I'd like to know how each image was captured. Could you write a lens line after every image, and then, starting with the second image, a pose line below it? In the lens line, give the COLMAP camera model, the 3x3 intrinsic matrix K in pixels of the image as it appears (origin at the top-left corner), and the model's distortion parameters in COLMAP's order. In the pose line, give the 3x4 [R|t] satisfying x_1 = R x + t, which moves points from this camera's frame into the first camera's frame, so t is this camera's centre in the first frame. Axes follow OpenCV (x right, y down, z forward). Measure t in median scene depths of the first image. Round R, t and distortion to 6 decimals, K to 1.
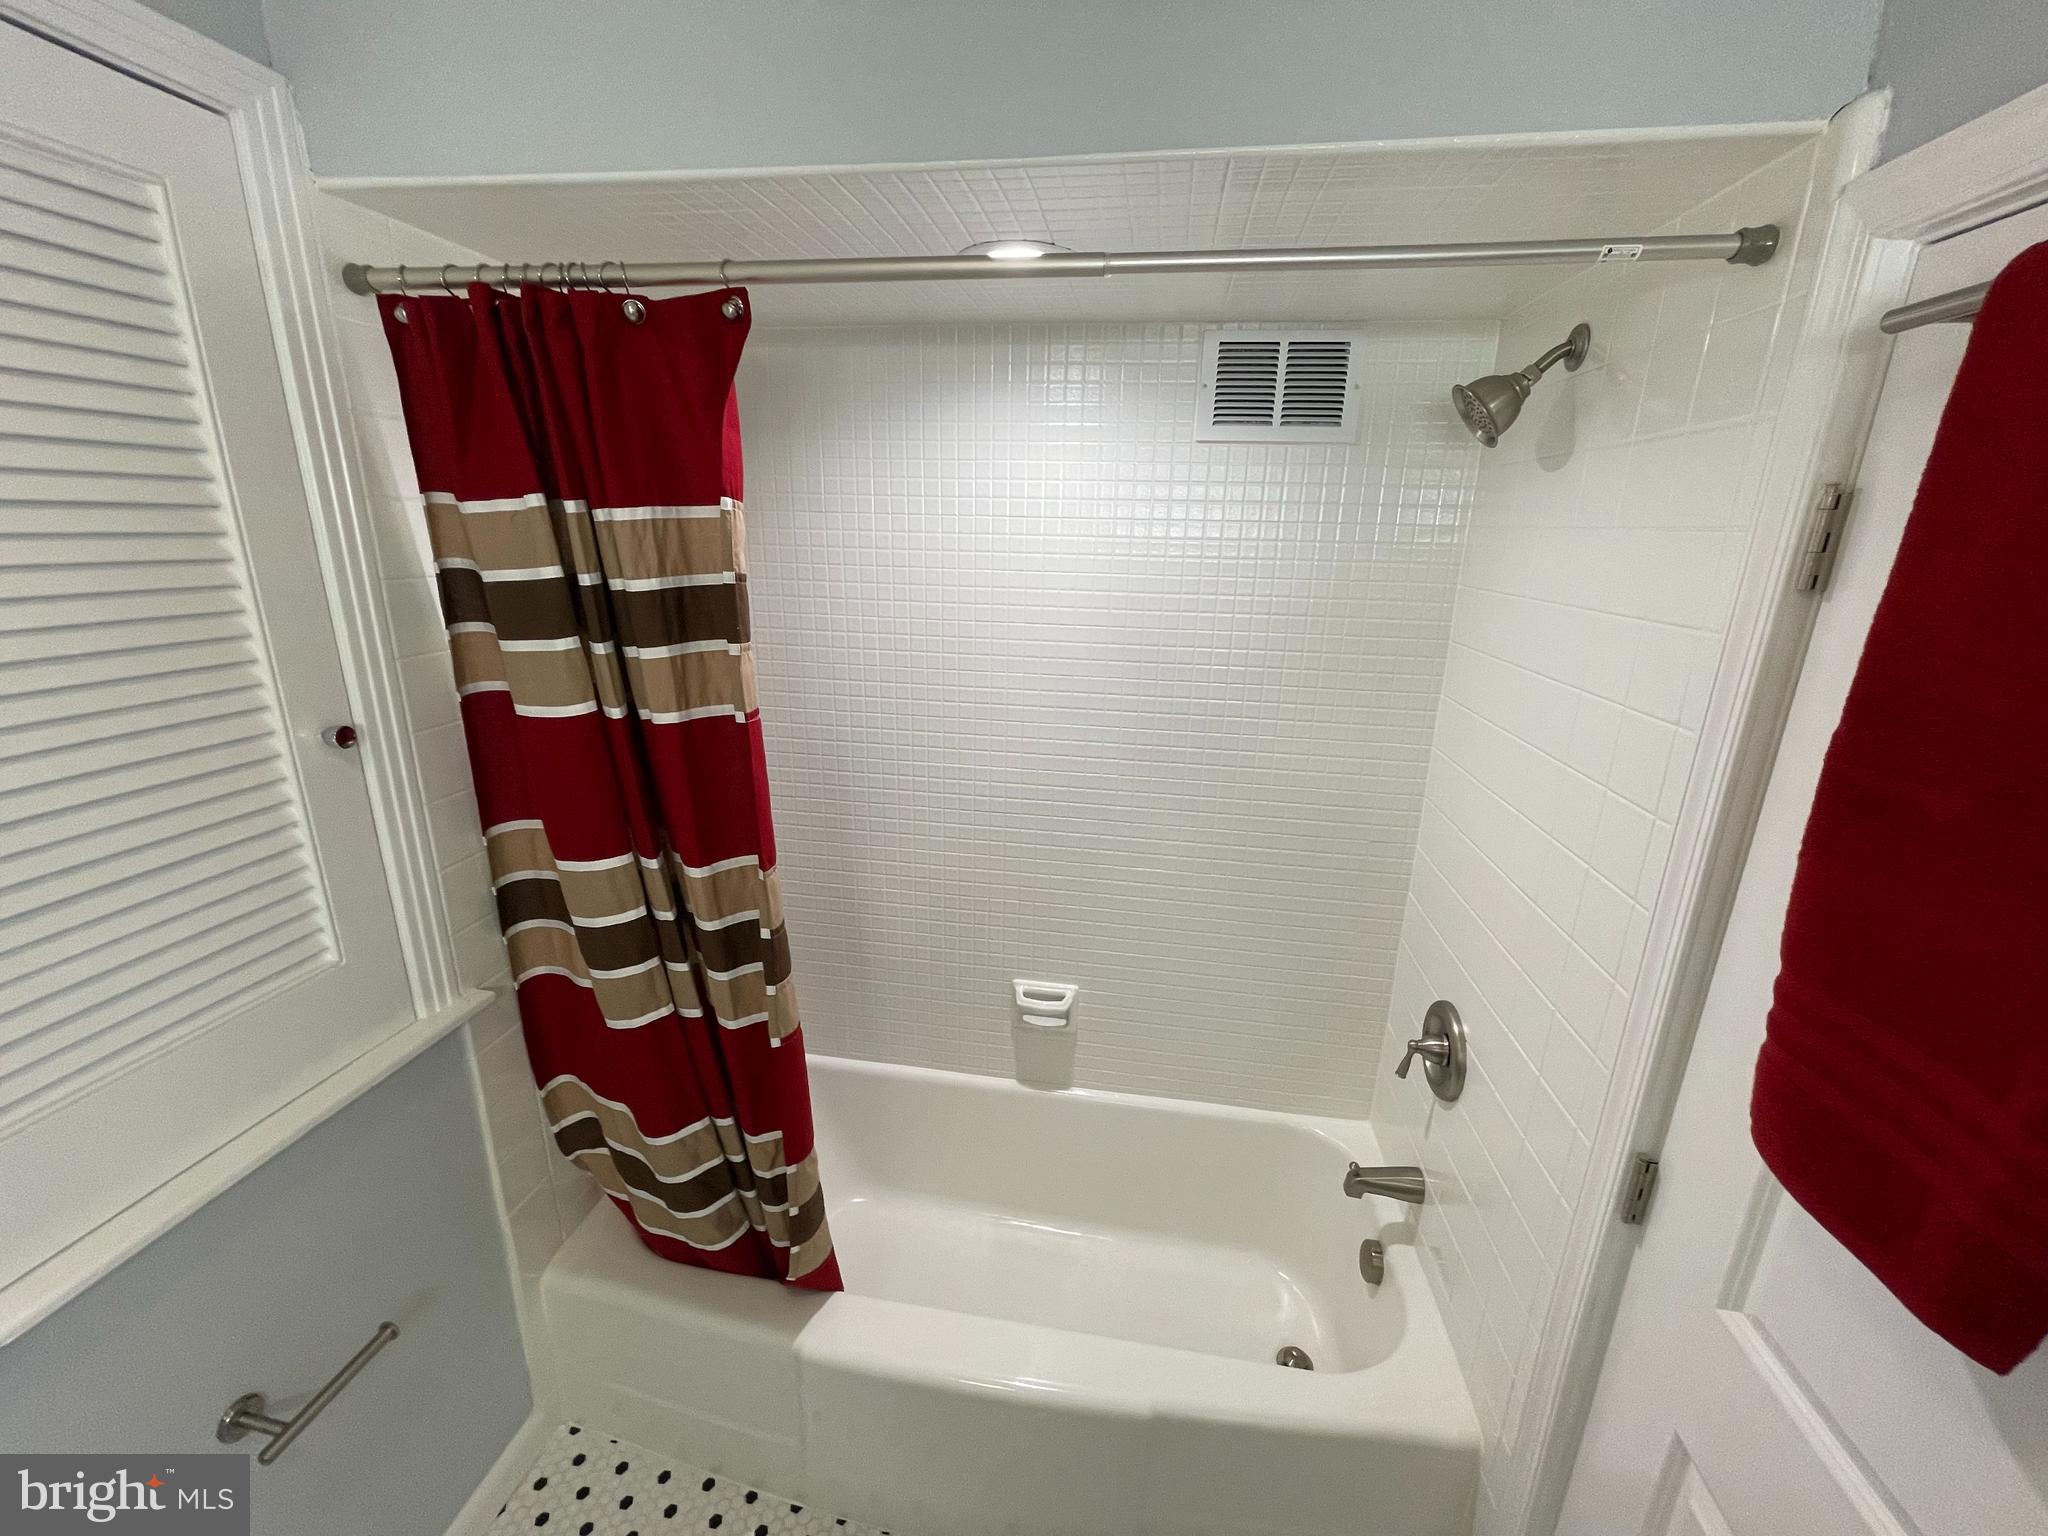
lens RADIAL K [[824.0, 0, 1019.3], [0, 824.0, 765.9], [0, 0, 1]] dist [-0.002287, 0.000085]
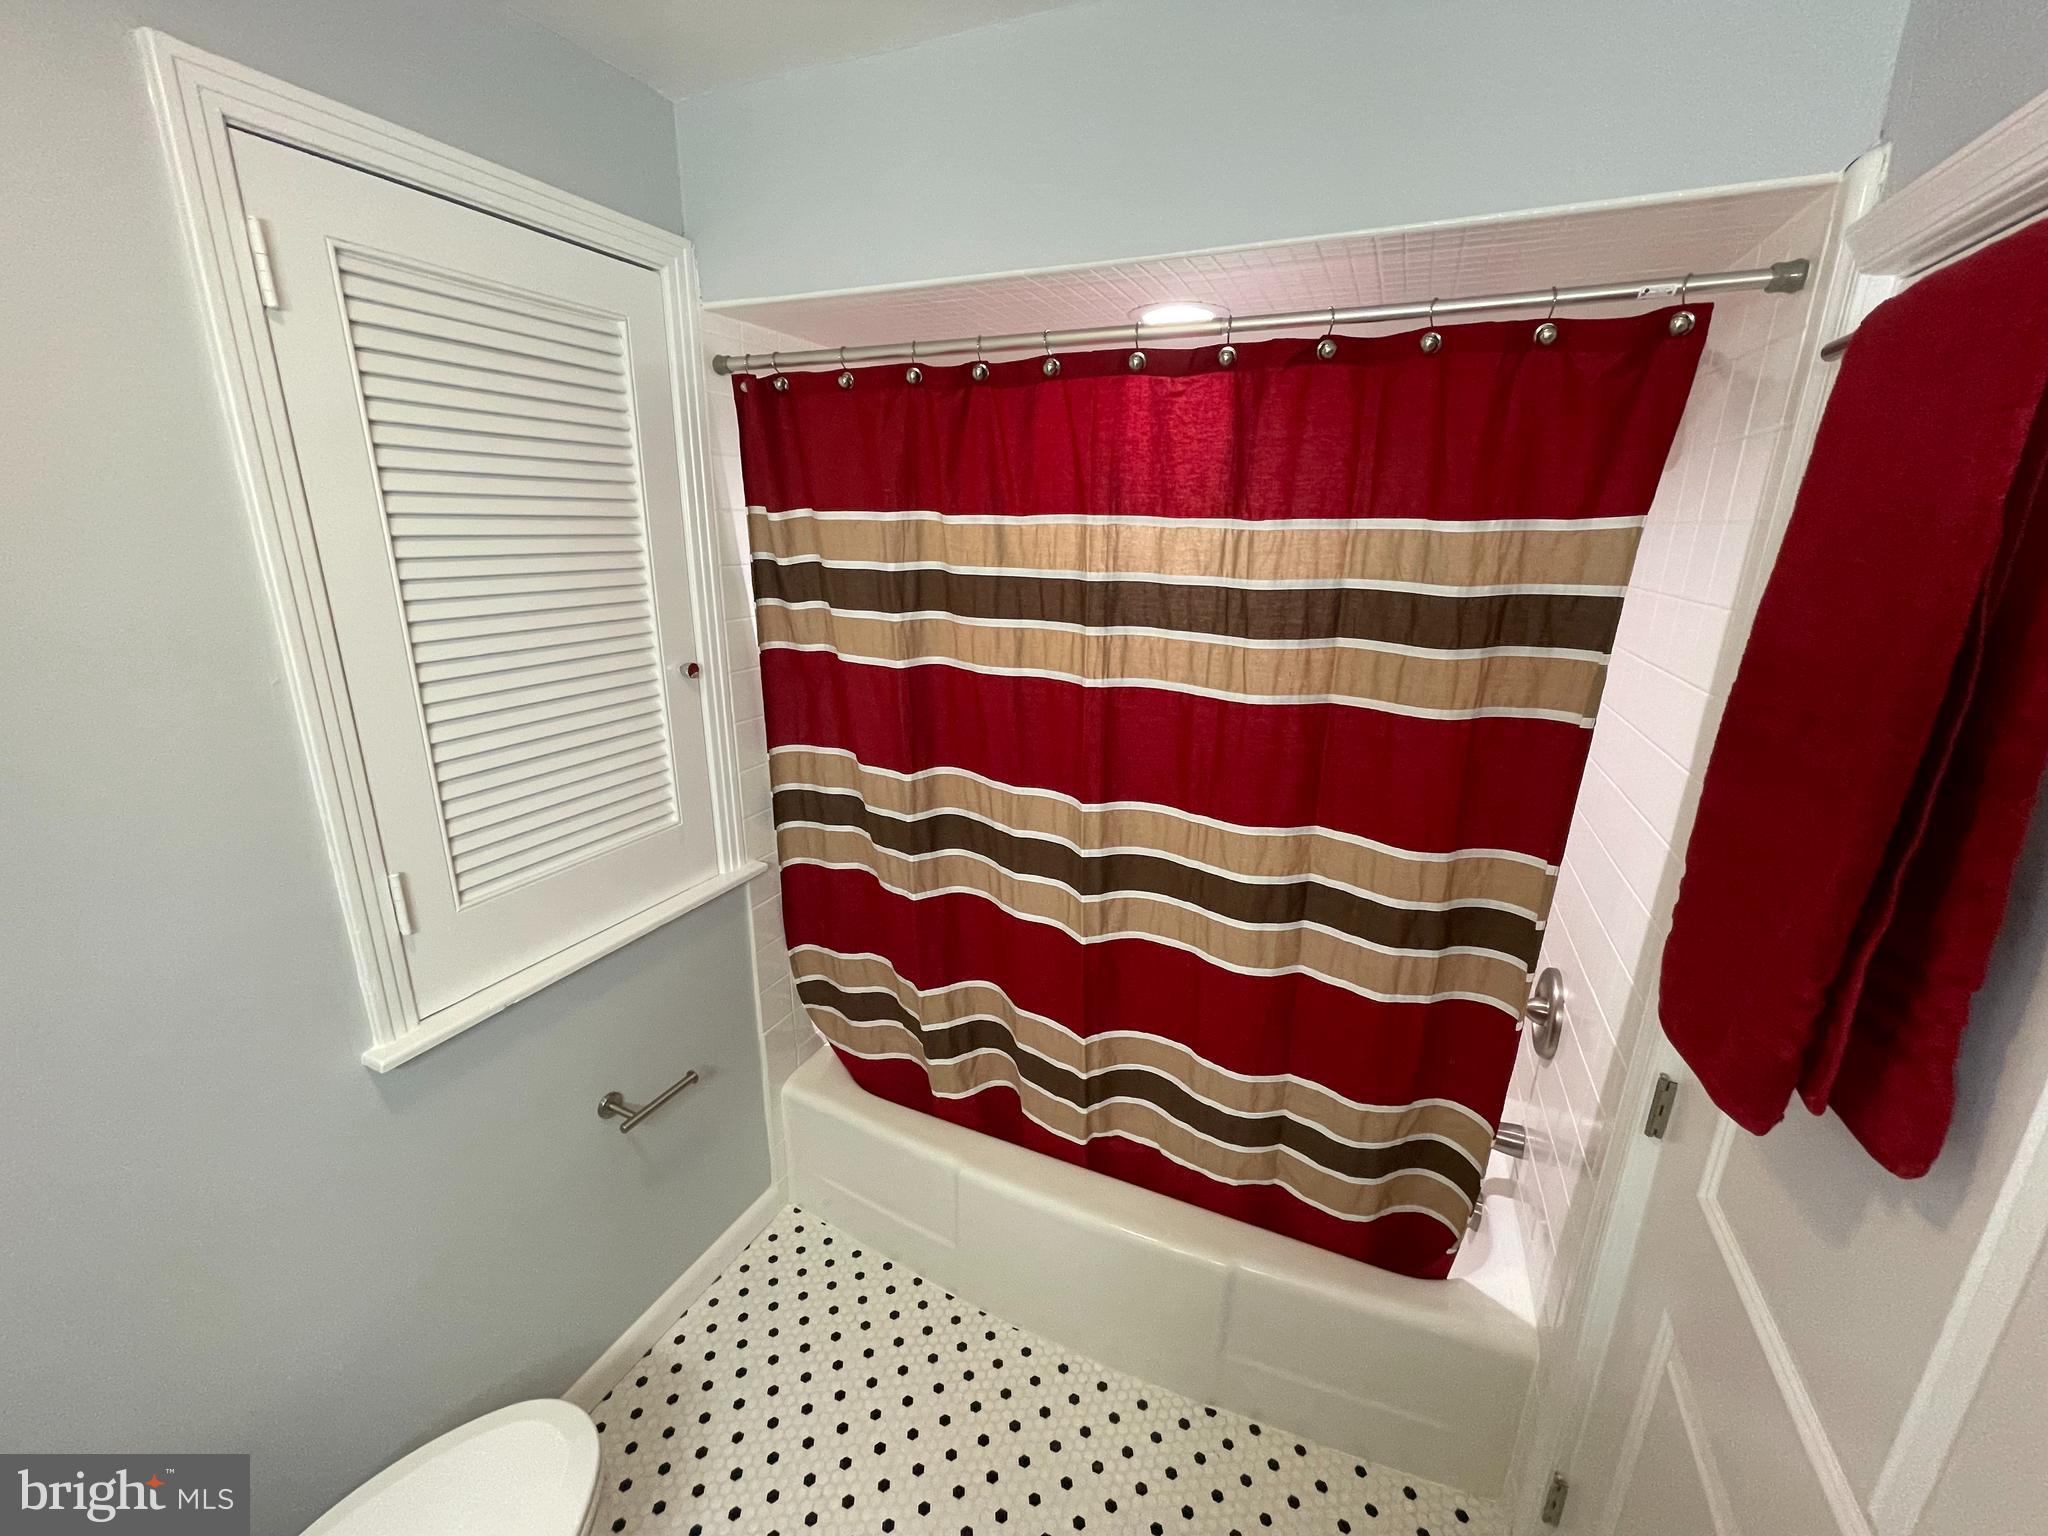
lens RADIAL K [[824.0, 0, 1027.4], [0, 824.0, 771.8], [0, 0, 1]] dist [-0.002287, 0.000085]
pose [[0.965895, 0.066796, -0.250170, 0.144656], [-0.066097, 0.997750, 0.011205, 0.085923], [0.250355, 0.005712, 0.968137, -0.278176]]
